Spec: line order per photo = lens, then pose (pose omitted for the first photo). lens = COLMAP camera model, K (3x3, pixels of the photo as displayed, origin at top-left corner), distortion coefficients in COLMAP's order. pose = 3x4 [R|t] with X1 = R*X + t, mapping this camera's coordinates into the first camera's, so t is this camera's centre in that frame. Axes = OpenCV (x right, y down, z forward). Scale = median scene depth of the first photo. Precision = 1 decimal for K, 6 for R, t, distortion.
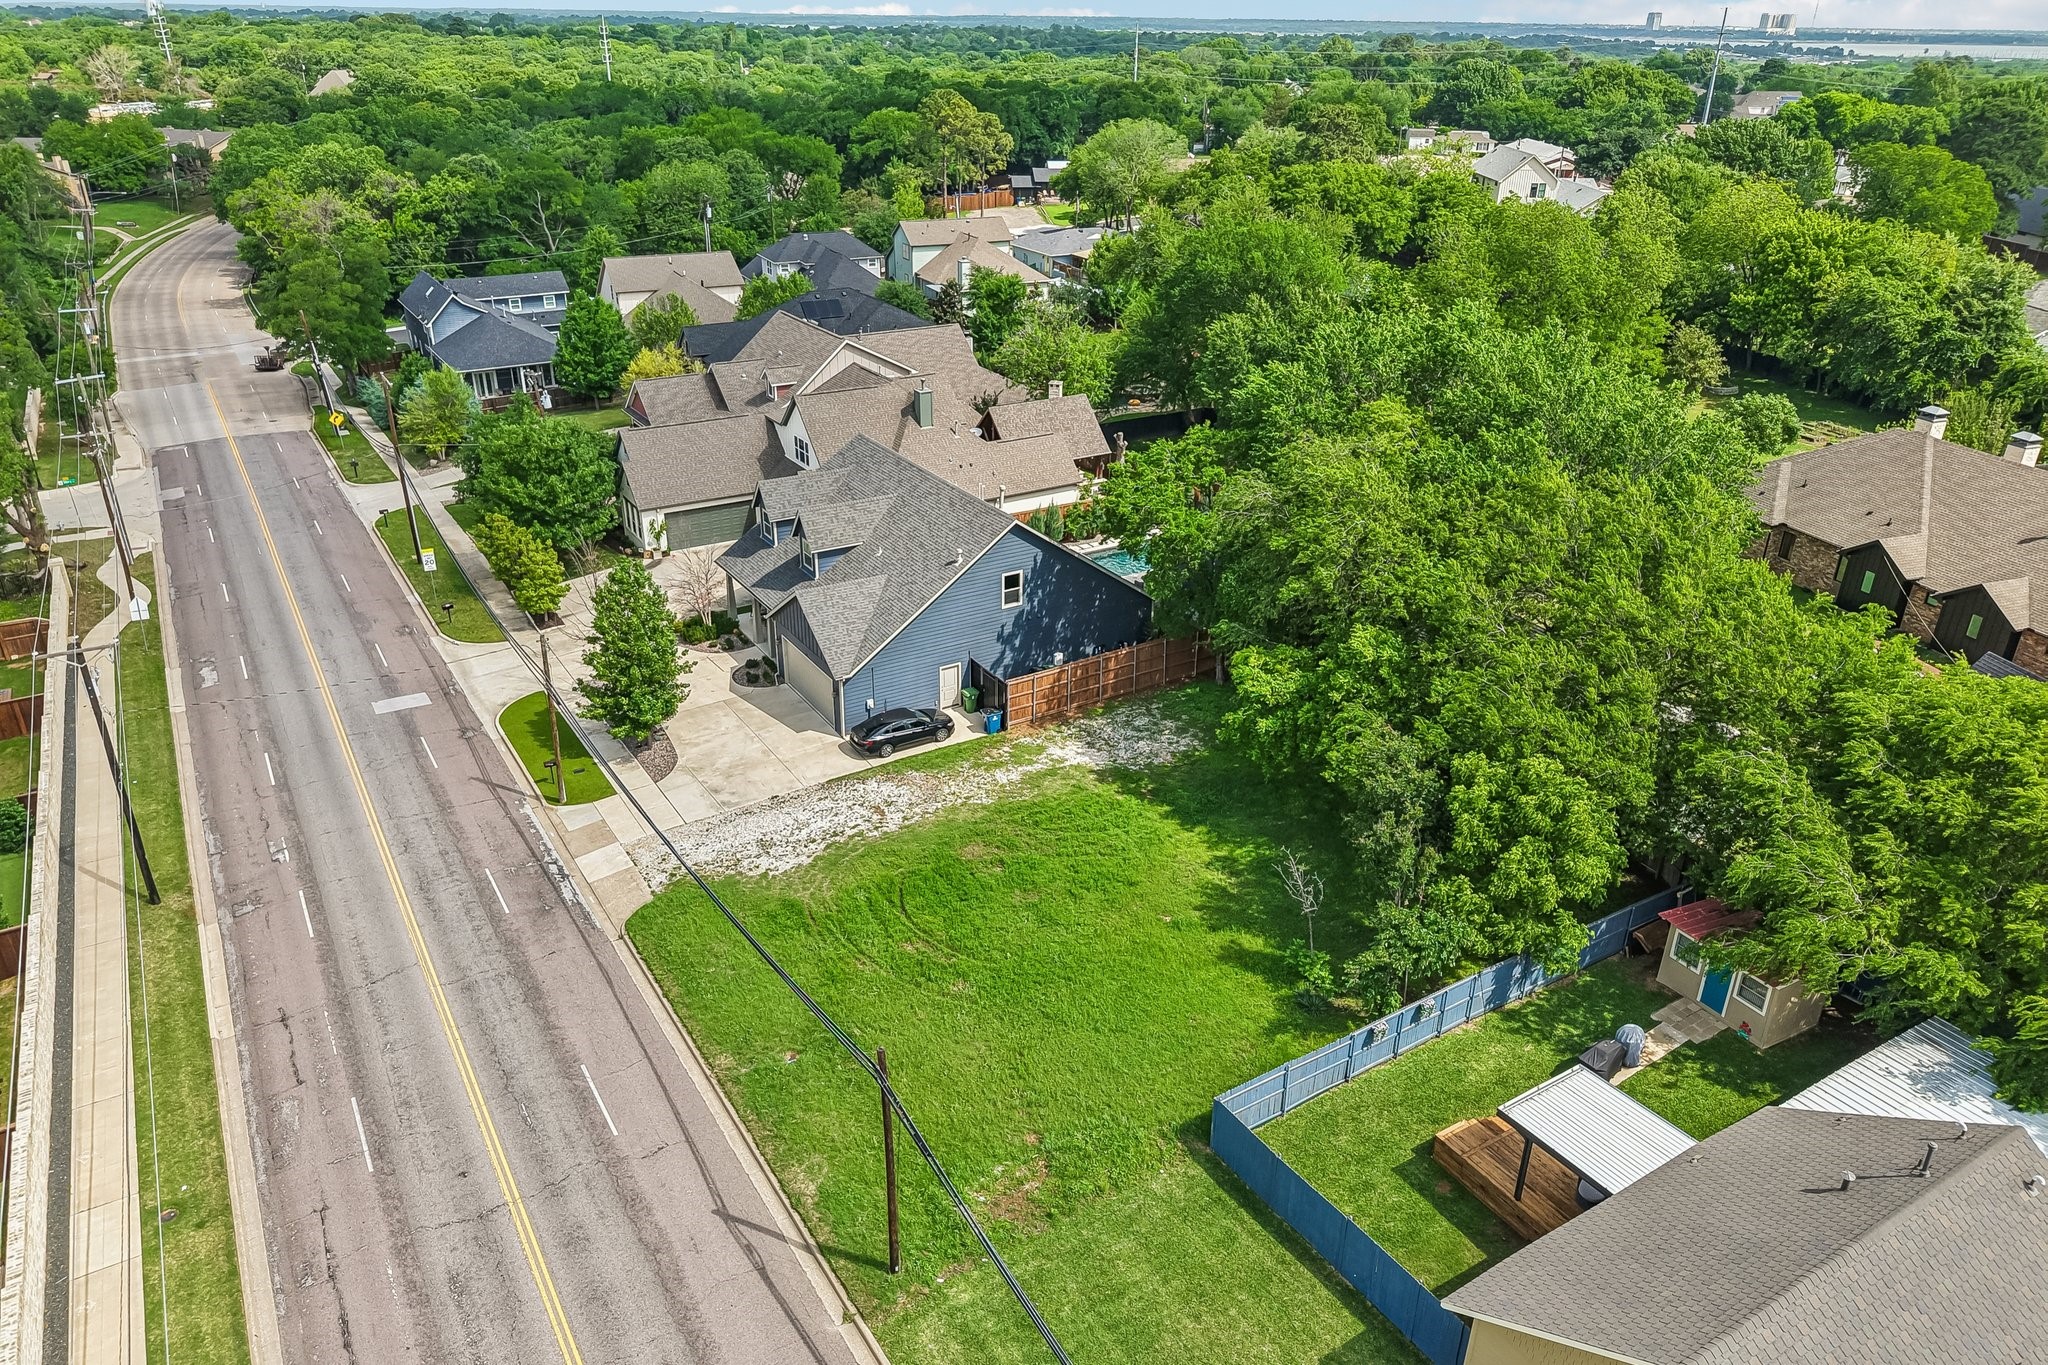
lens RADIAL K [[1371.3, 0, 1023.6], [0, 1371.3, 670.5], [0, 0, 1]] dist [0.012228, -0.007544]
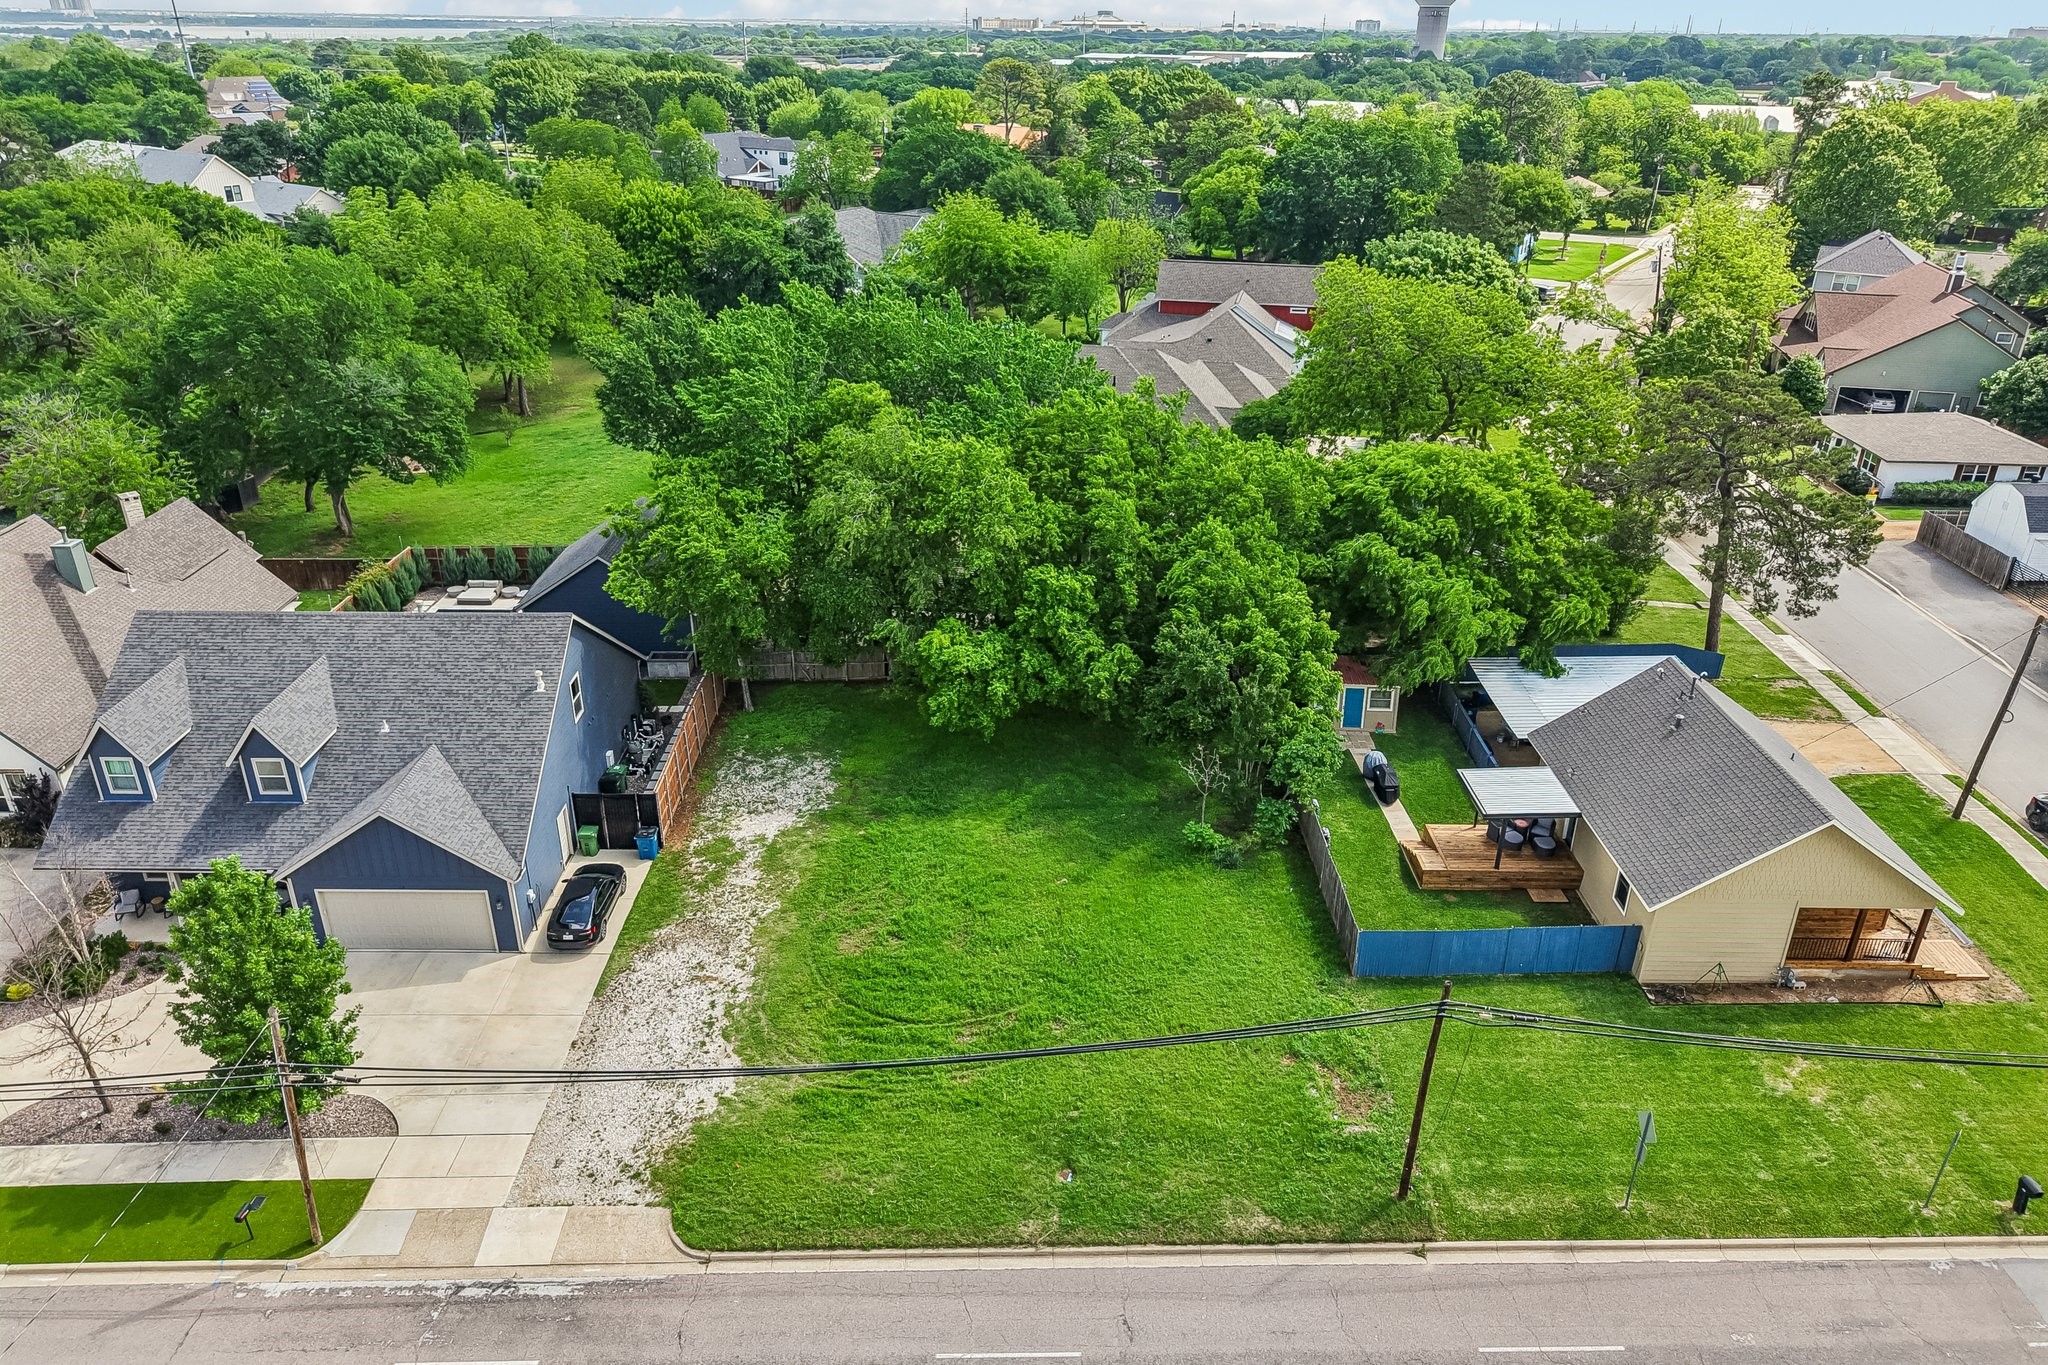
lens RADIAL K [[1371.3, 0, 1016.9], [0, 1371.3, 674.0], [0, 0, 1]] dist [0.012228, -0.007544]
pose [[0.524313, -0.373075, 0.765448, -0.326344], [0.363024, 0.911064, 0.195385, -0.090047], [-0.770266, 0.175433, 0.613118, 0.176717]]
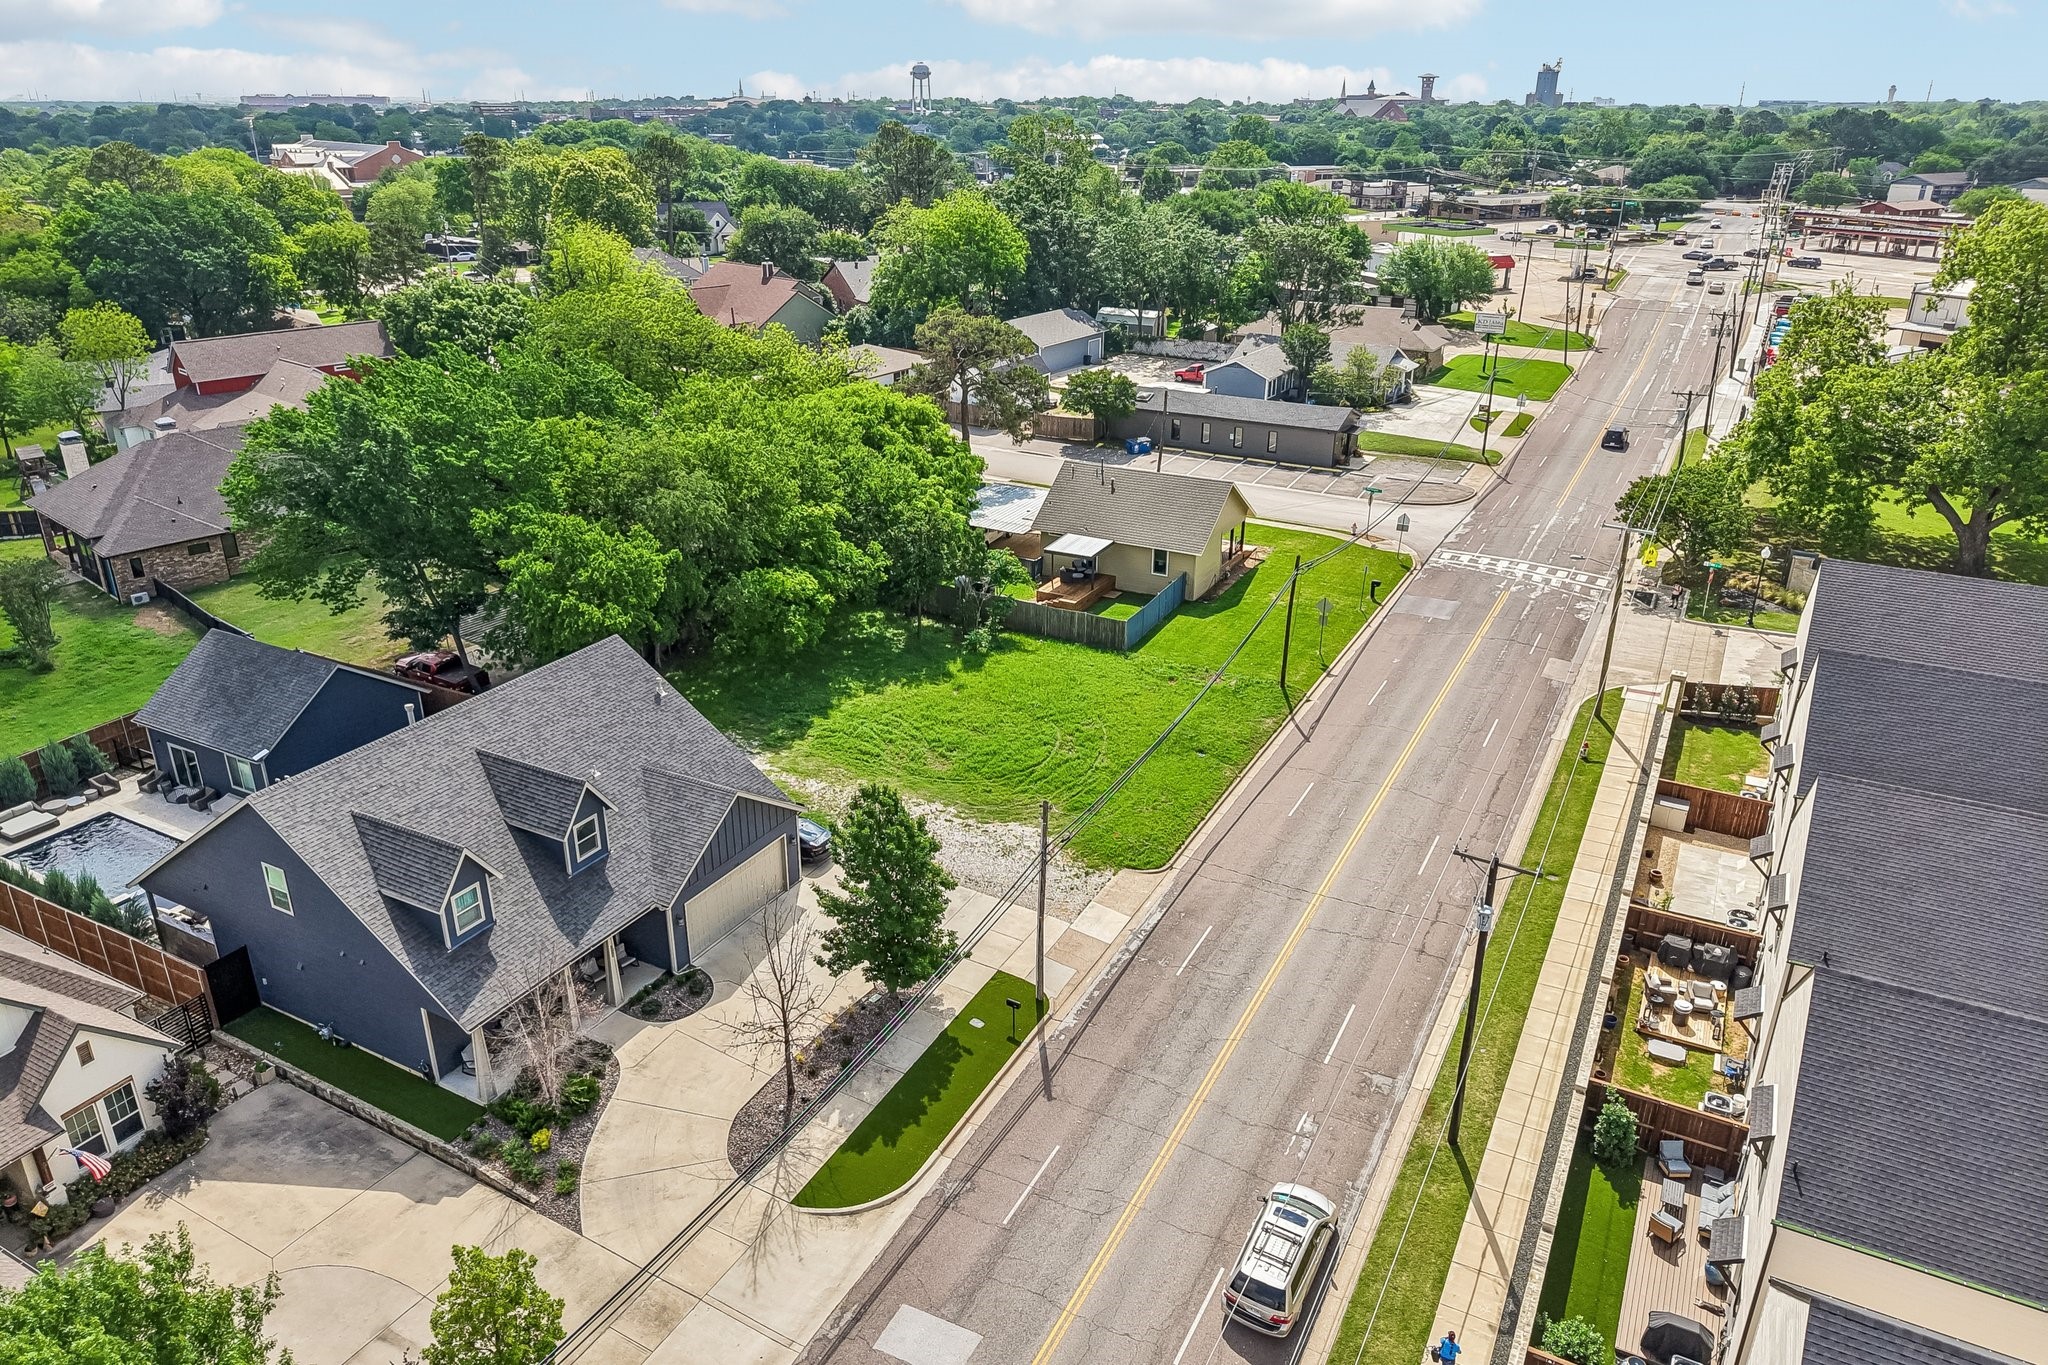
lens RADIAL K [[1371.3, 0, 1017.5], [0, 1371.3, 696.2], [0, 0, 1]] dist [0.012228, -0.007544]
pose [[-0.500426, -0.358135, 0.788234, -0.549862], [0.362088, 0.740413, 0.566287, -0.315869], [-0.786426, 0.568795, -0.240846, 0.648950]]
